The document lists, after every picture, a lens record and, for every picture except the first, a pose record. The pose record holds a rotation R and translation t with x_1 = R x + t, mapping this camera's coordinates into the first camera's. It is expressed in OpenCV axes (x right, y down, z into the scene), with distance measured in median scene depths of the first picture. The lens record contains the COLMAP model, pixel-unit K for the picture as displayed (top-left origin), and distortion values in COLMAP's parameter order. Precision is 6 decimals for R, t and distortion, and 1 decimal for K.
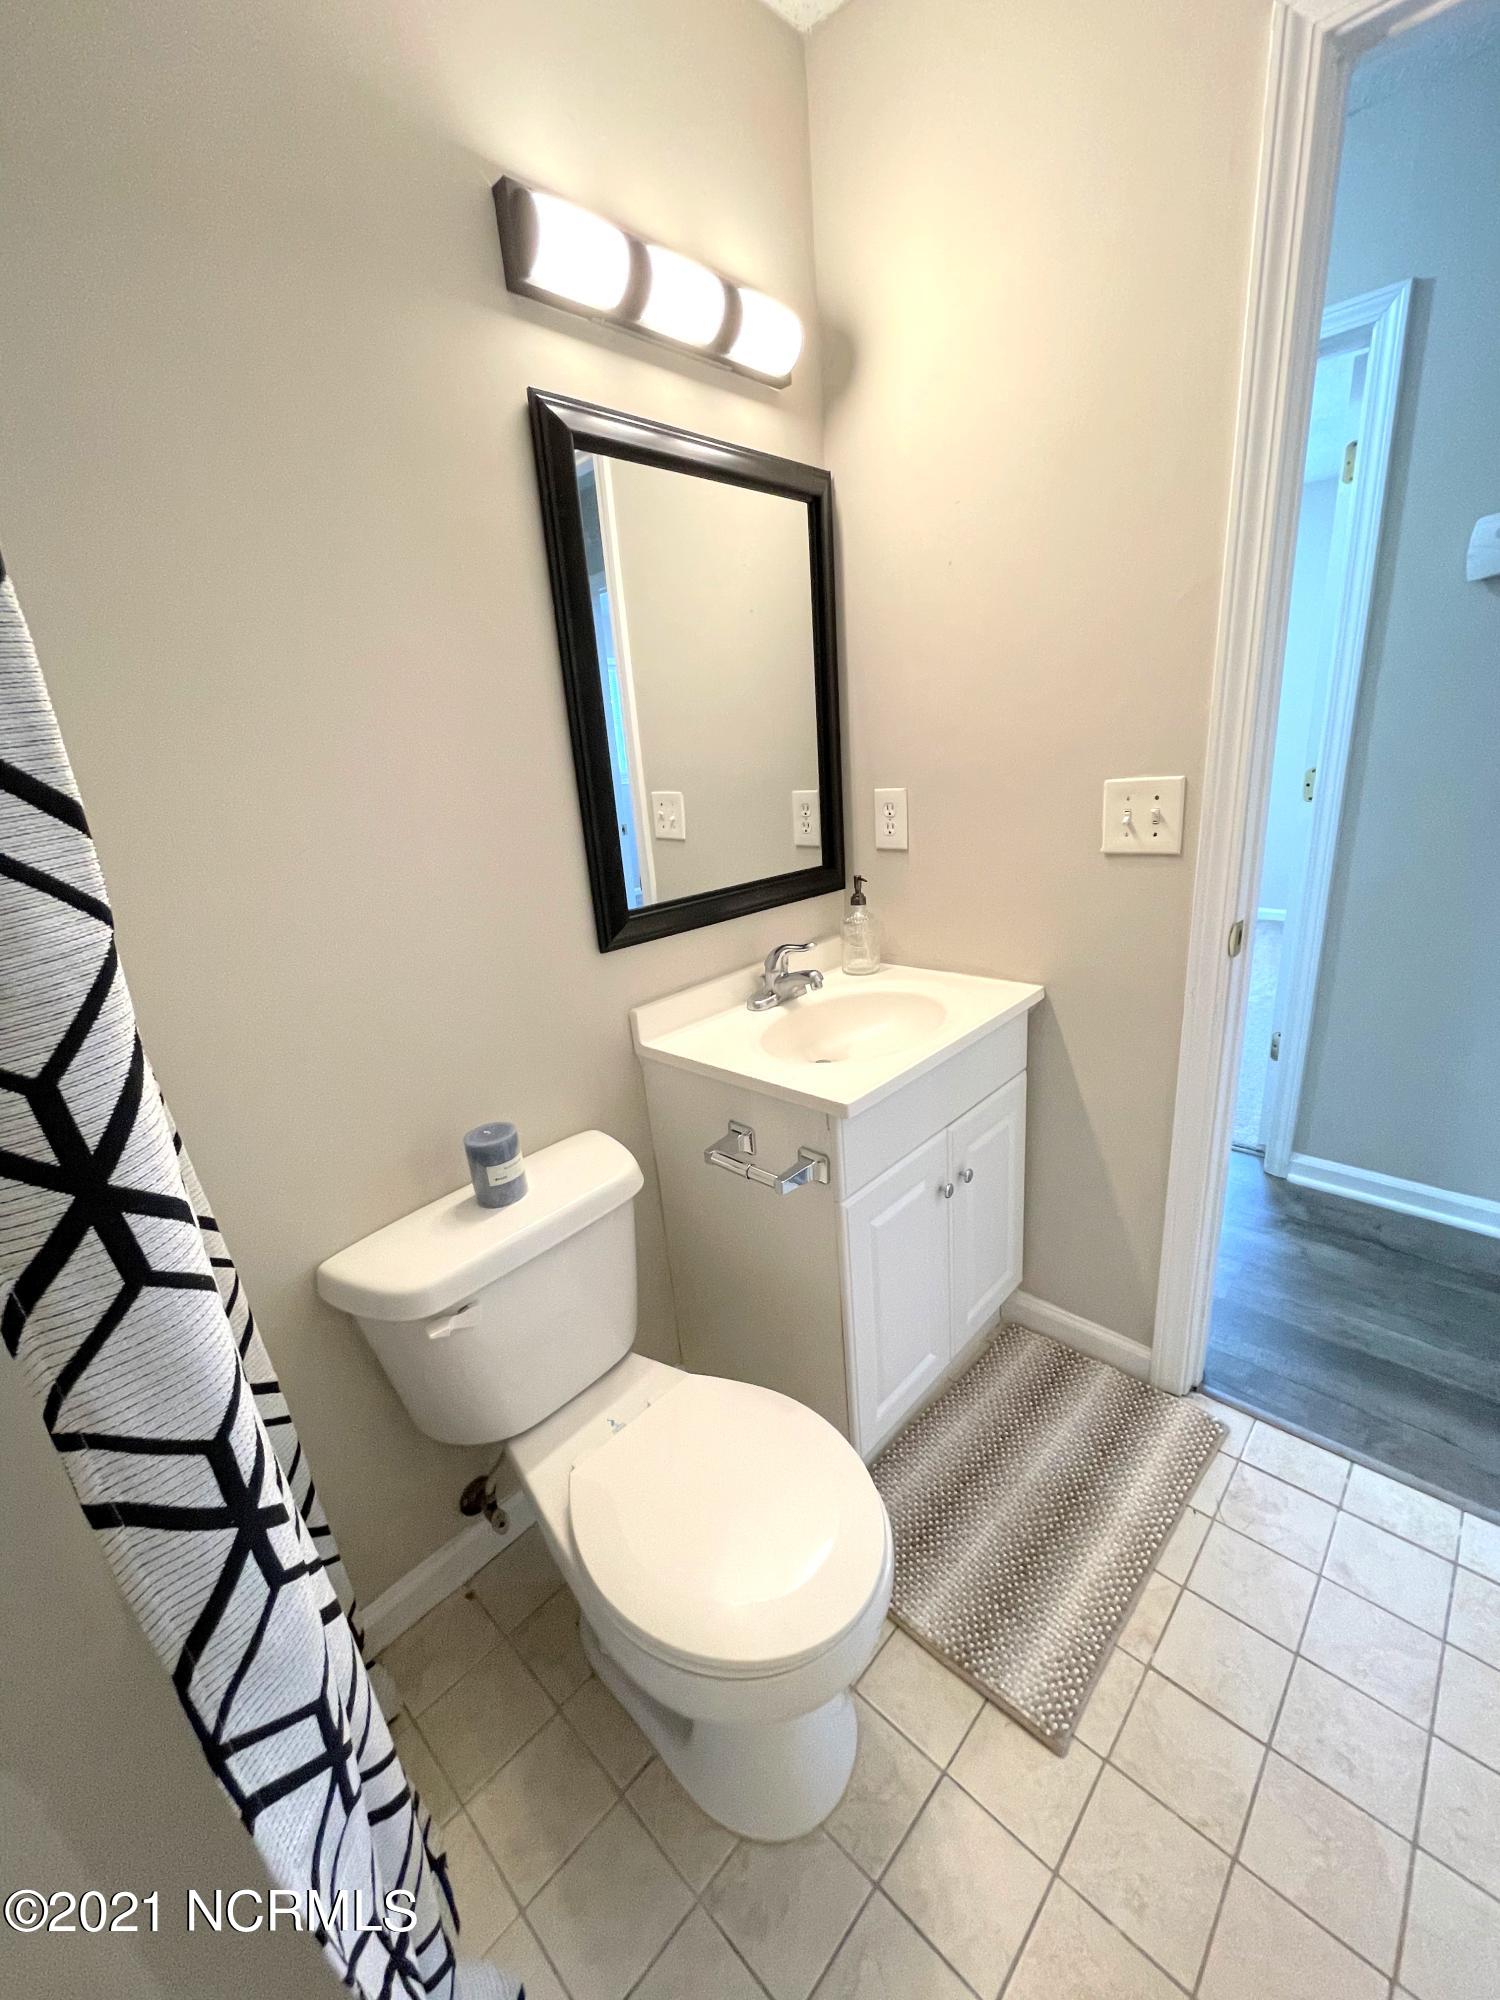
lens RADIAL K [[803.6, 0, 751.5], [0, 803.6, 1001.9], [0, 0, 1]] dist [-0.003894, -0.000363]
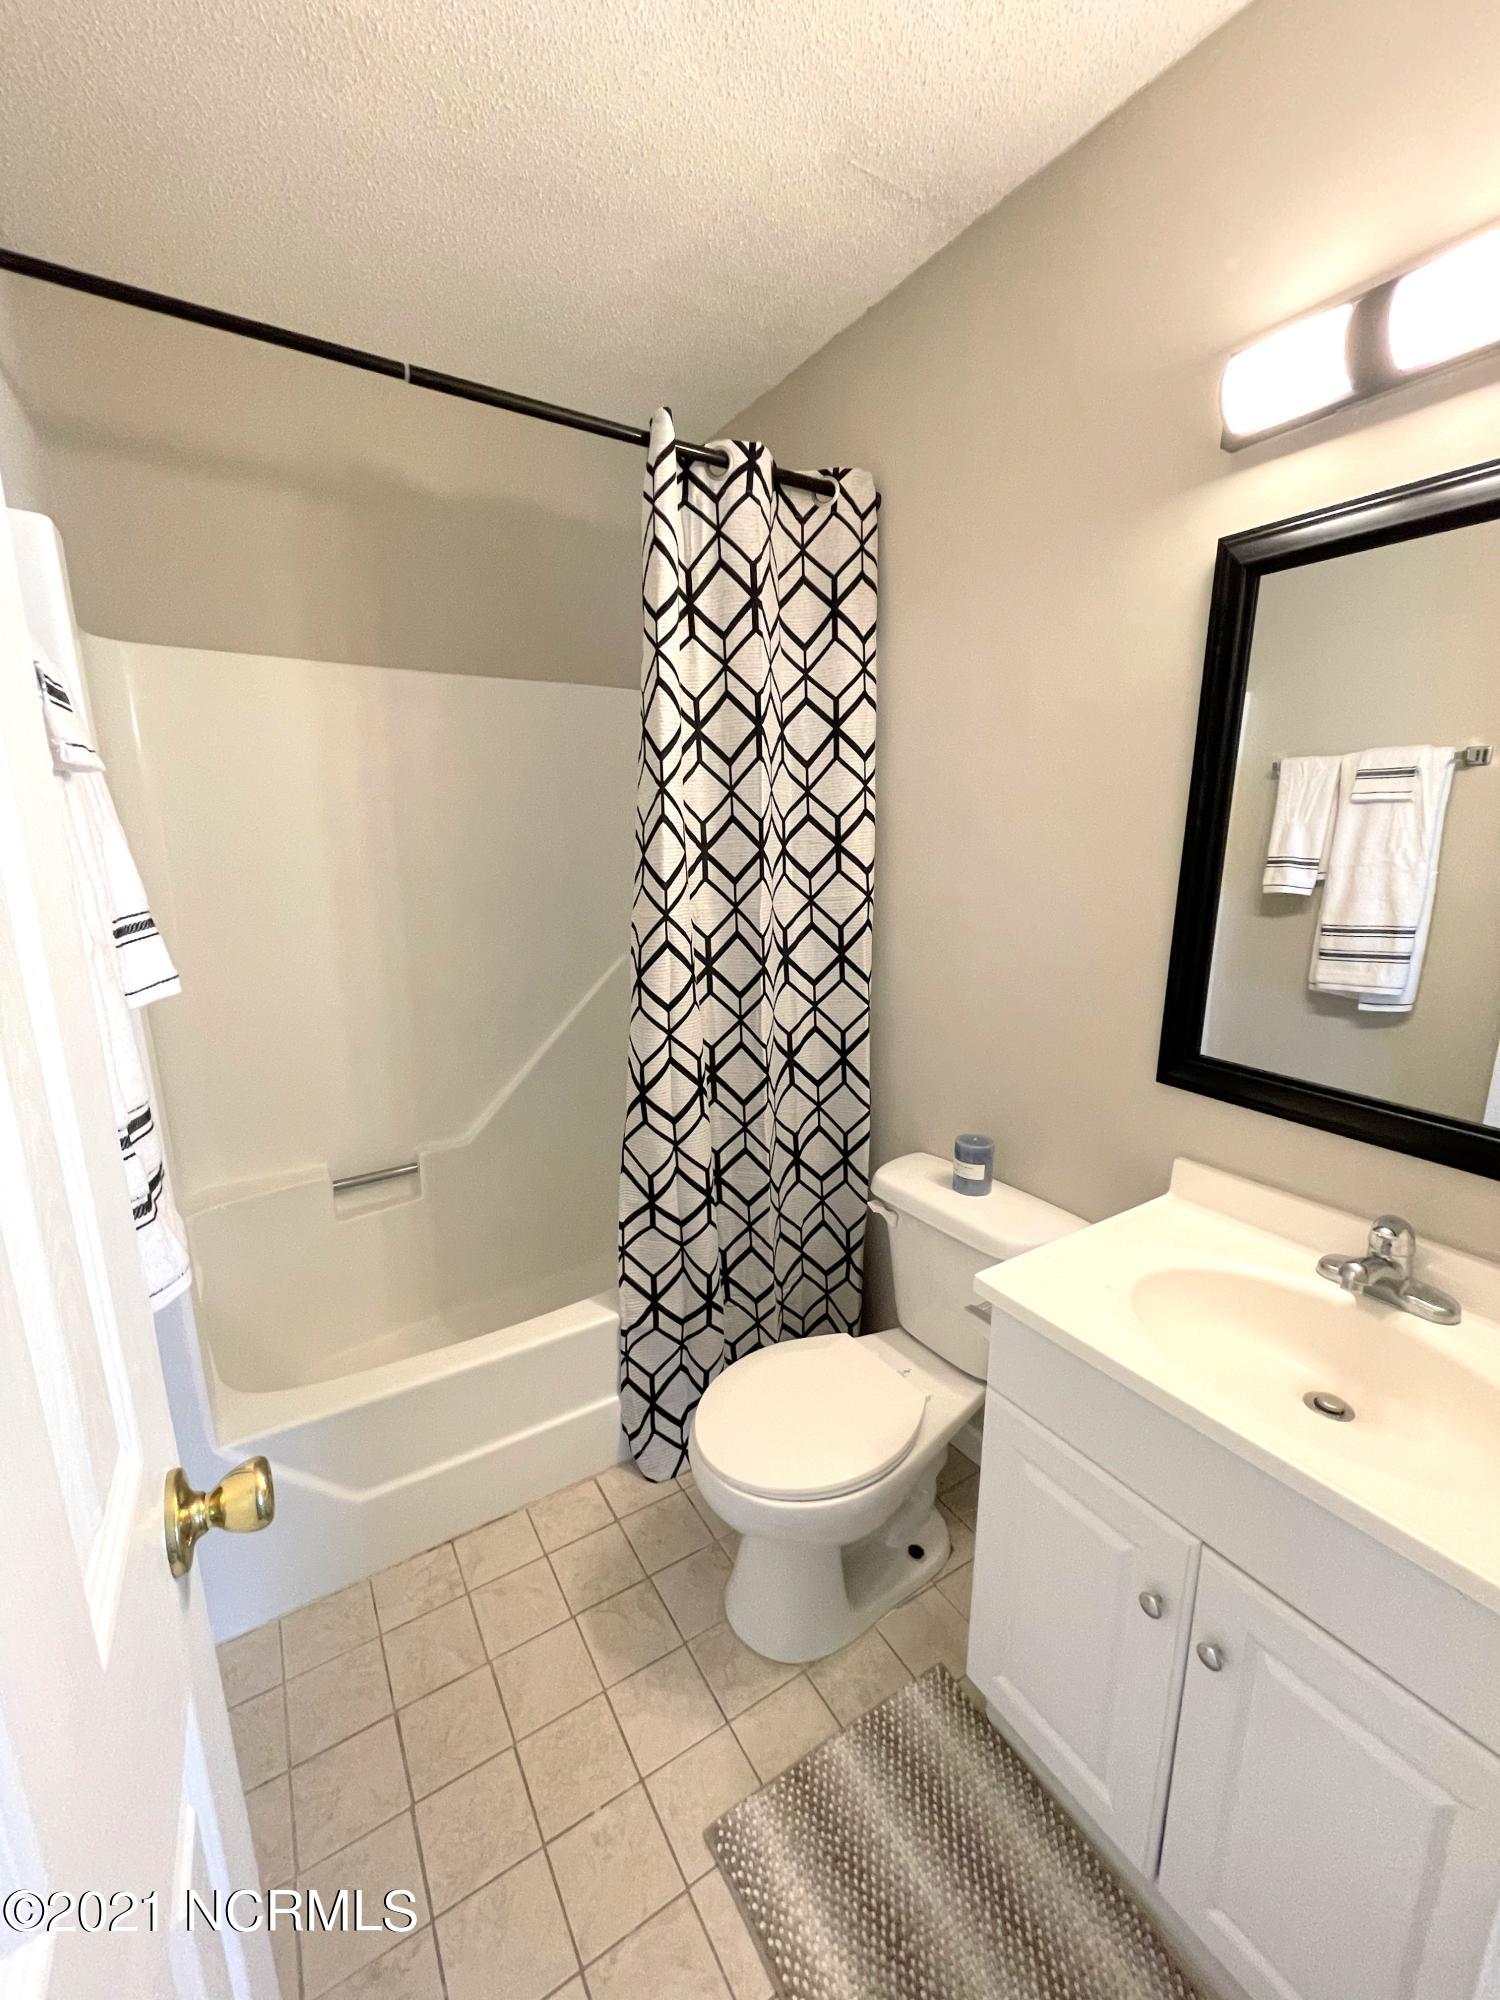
lens RADIAL K [[803.6, 0, 752.4], [0, 803.6, 1002.3], [0, 0, 1]] dist [-0.003894, -0.000363]
pose [[-0.247145, 0.285866, -0.925851, 0.930676], [-0.270110, 0.897293, 0.349151, -0.408004], [0.930570, 0.336372, -0.144546, 0.749084]]
